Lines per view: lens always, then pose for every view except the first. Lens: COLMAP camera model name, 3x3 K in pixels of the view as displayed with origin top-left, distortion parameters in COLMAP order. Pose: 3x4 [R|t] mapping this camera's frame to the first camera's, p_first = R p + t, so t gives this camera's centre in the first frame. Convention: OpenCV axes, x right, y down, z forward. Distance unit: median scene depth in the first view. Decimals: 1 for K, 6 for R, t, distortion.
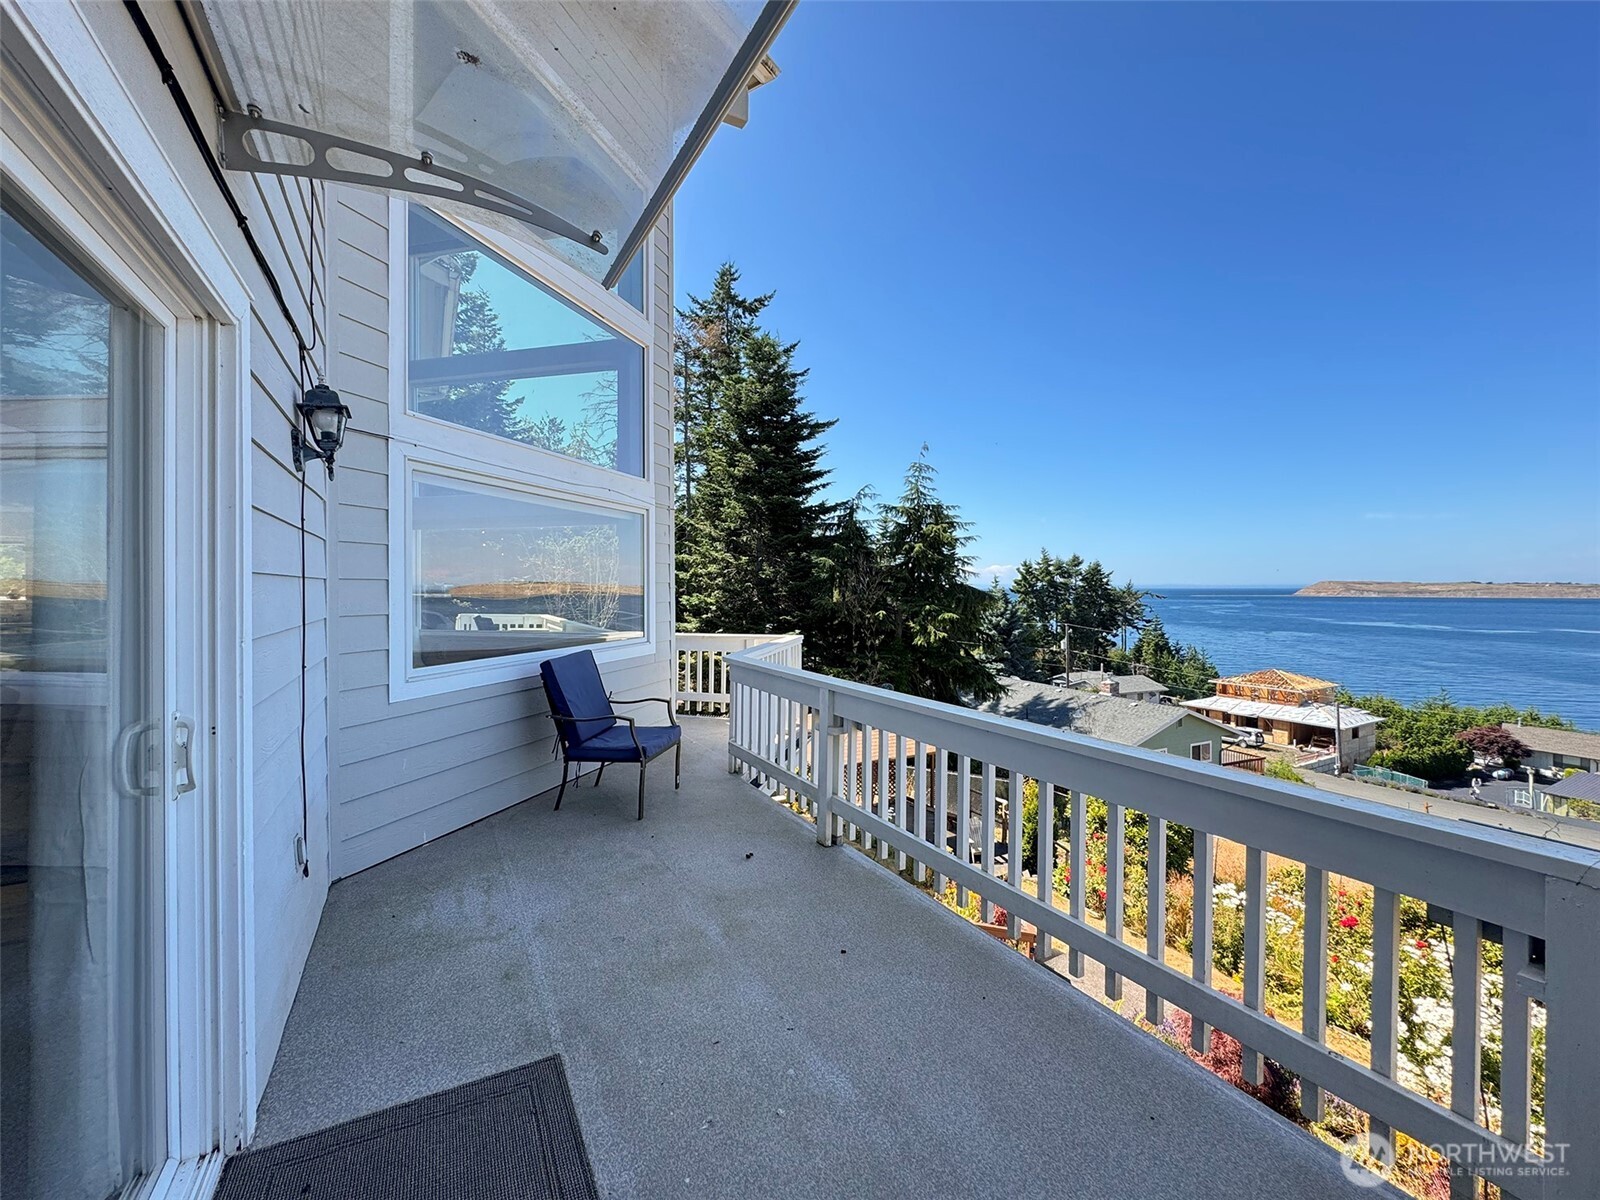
lens RADIAL K [[638.6, 0, 799.7], [0, 638.6, 592.8], [0, 0, 1]] dist [0.000630, 0.000050]
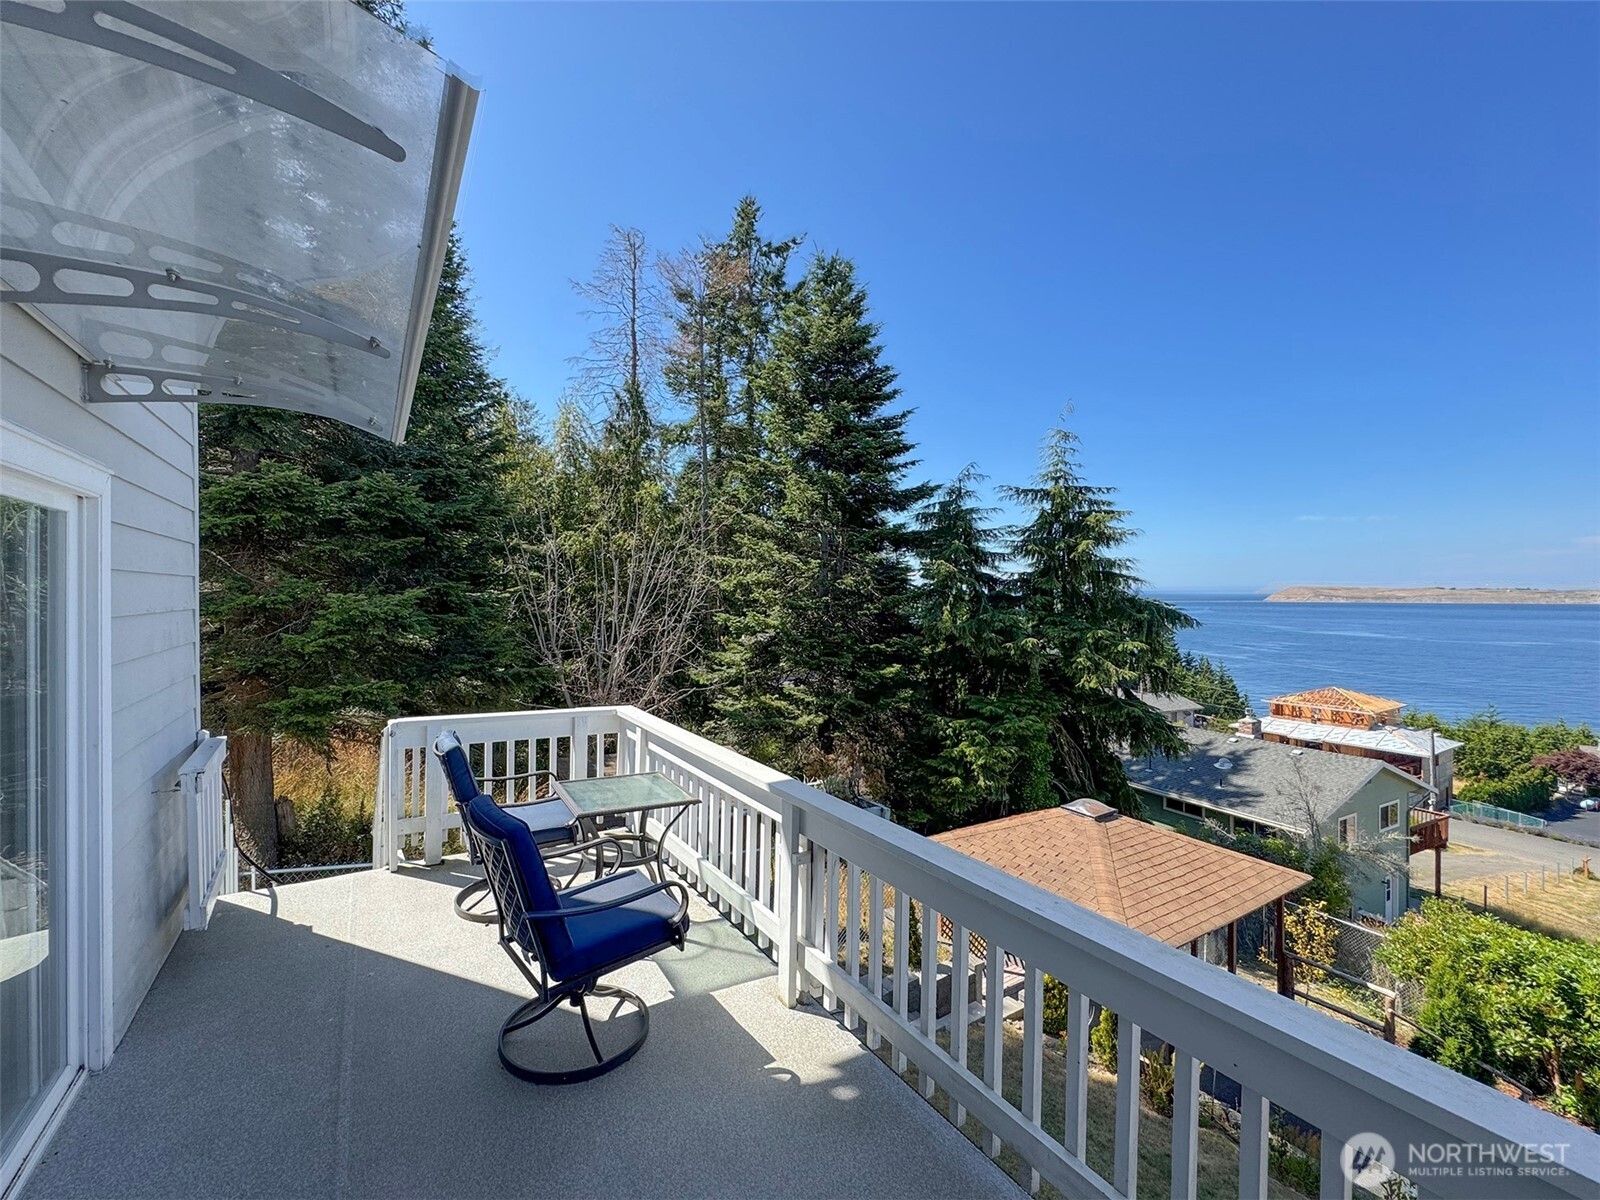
lens RADIAL K [[656.9, 0, 790.8], [0, 656.9, 597.0], [0, 0, 1]] dist [-0.000519, 0.000116]
pose [[0.999588, -0.000400, 0.028682, -0.108013], [0.000519, 0.999991, -0.004158, -0.009255], [-0.028680, 0.004171, 0.999580, 0.220627]]
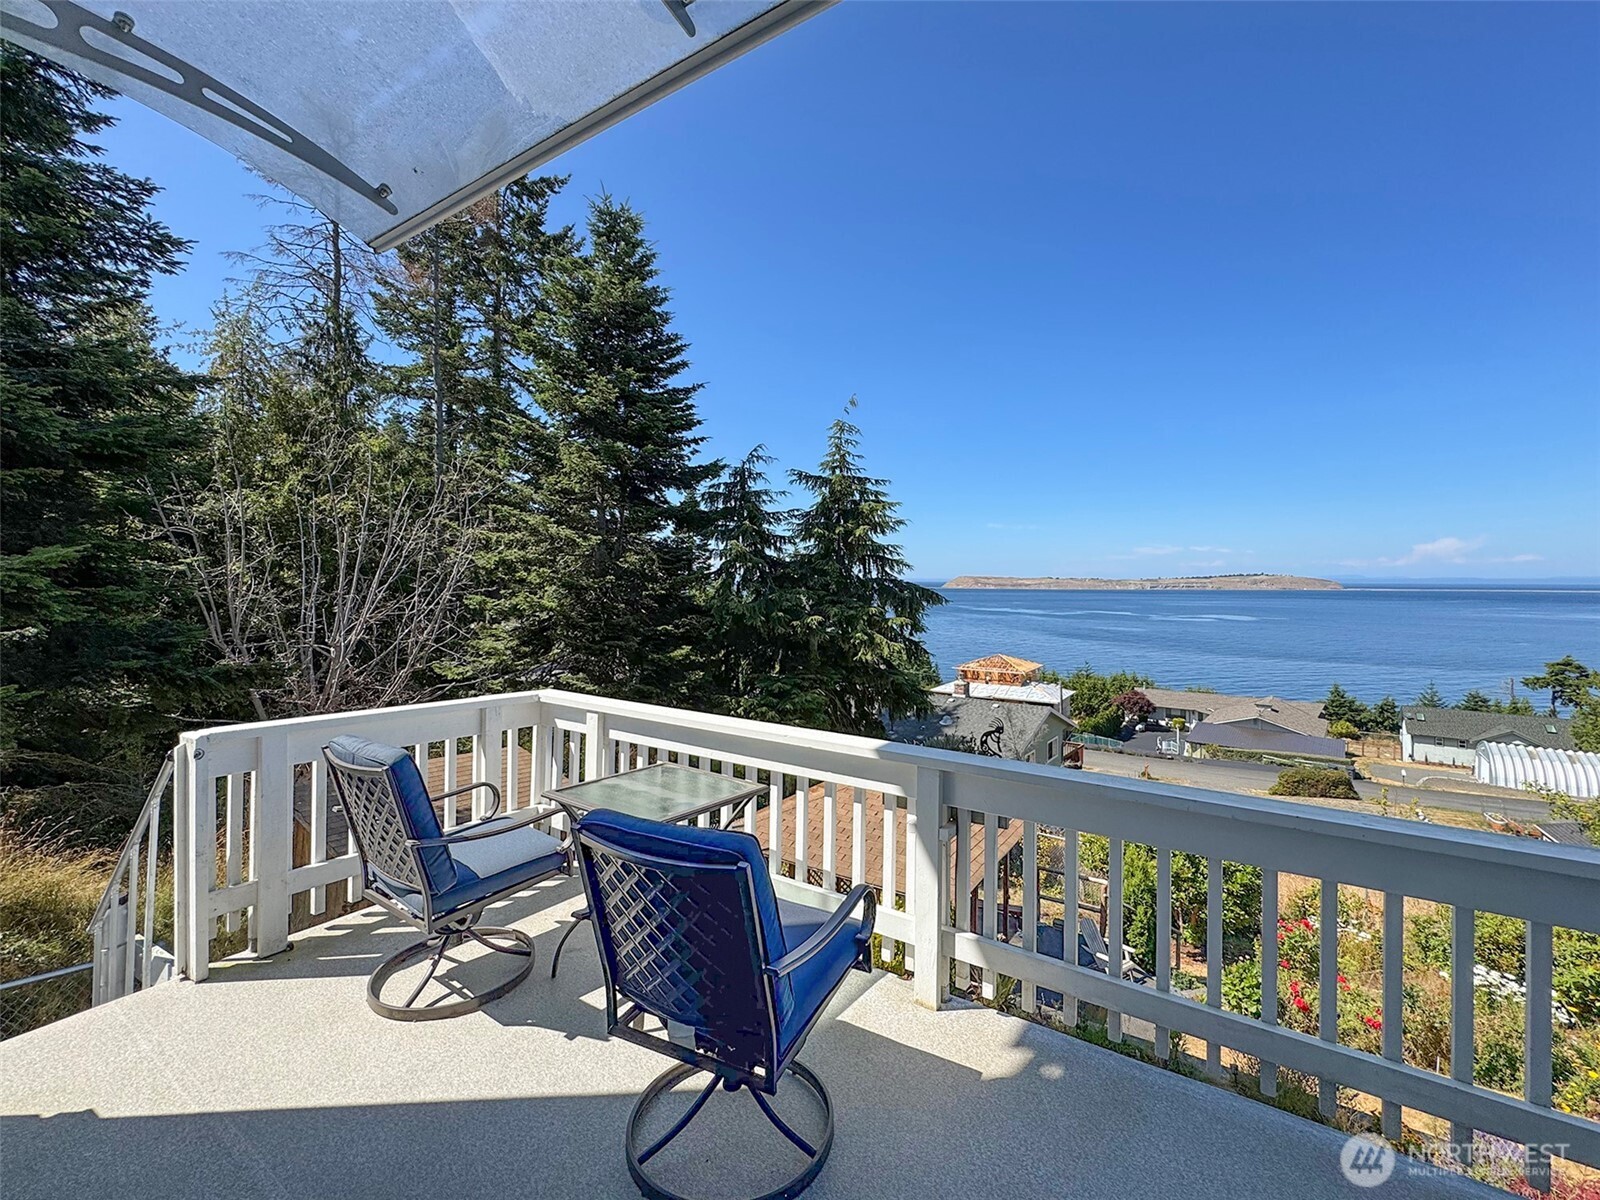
lens RADIAL K [[652.5, 0, 825.1], [0, 652.5, 580.1], [0, 0, 1]] dist [-0.002148, -0.000163]
pose [[0.888926, 0.003958, 0.458033, -0.147026], [0.000313, 0.999957, -0.009249, -0.003666], [-0.458050, 0.008365, 0.888887, 0.245203]]
